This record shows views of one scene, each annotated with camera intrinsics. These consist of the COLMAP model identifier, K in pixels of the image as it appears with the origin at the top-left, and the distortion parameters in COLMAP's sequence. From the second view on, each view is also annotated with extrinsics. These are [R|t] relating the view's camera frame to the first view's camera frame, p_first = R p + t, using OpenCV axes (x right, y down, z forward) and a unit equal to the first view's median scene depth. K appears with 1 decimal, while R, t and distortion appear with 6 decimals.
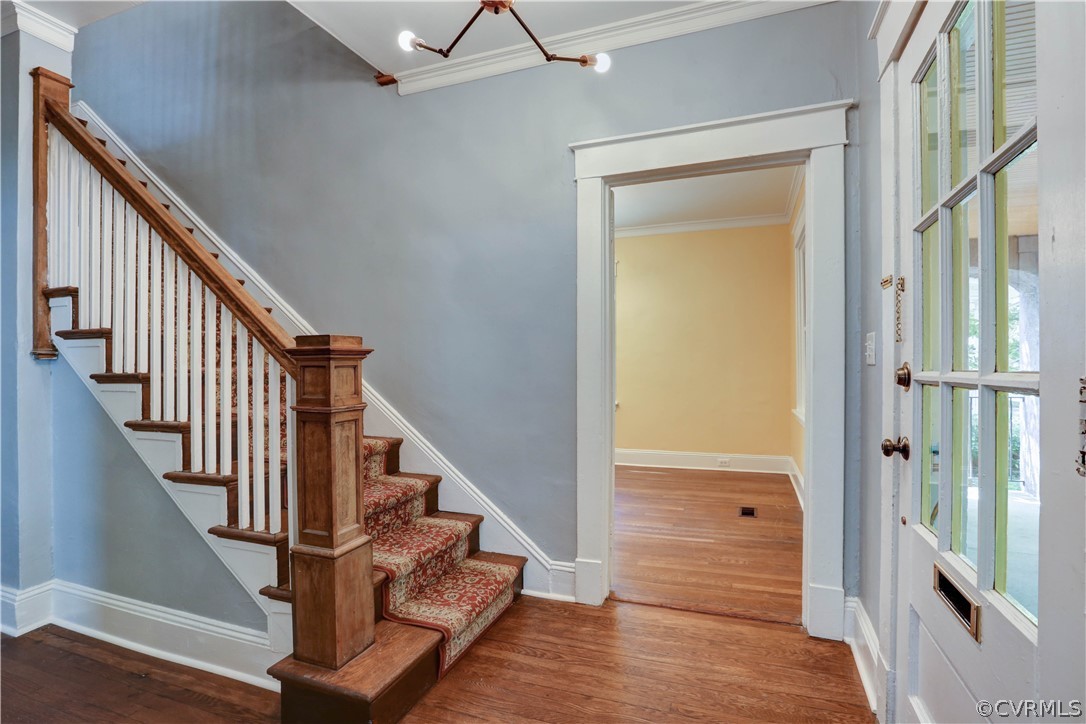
lens RADIAL K [[497.8, 0, 542.1], [0, 497.8, 367.4], [0, 0, 1]] dist [-0.023402, 0.000337]
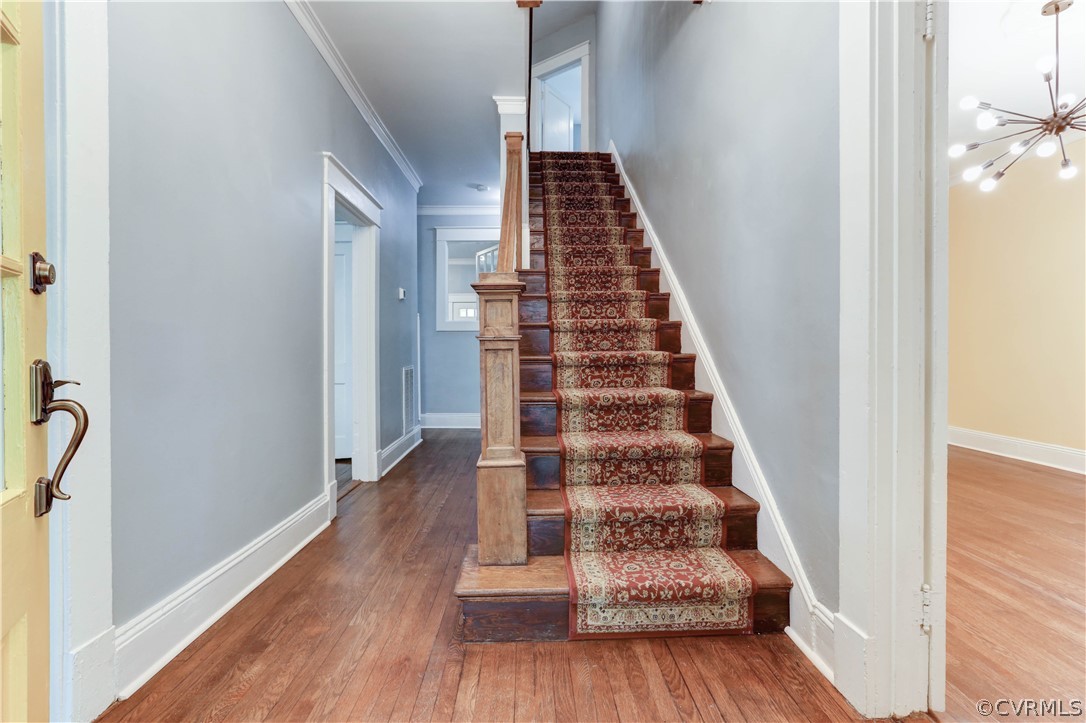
lens RADIAL K [[497.8, 0, 549.2], [0, 497.8, 357.3], [0, 0, 1]] dist [-0.023402, 0.000337]
pose [[0.394593, 0.009419, -0.918808, 0.574913], [0.004314, 0.999917, 0.012103, 0.097268], [0.918846, -0.008739, 0.394520, 0.574510]]
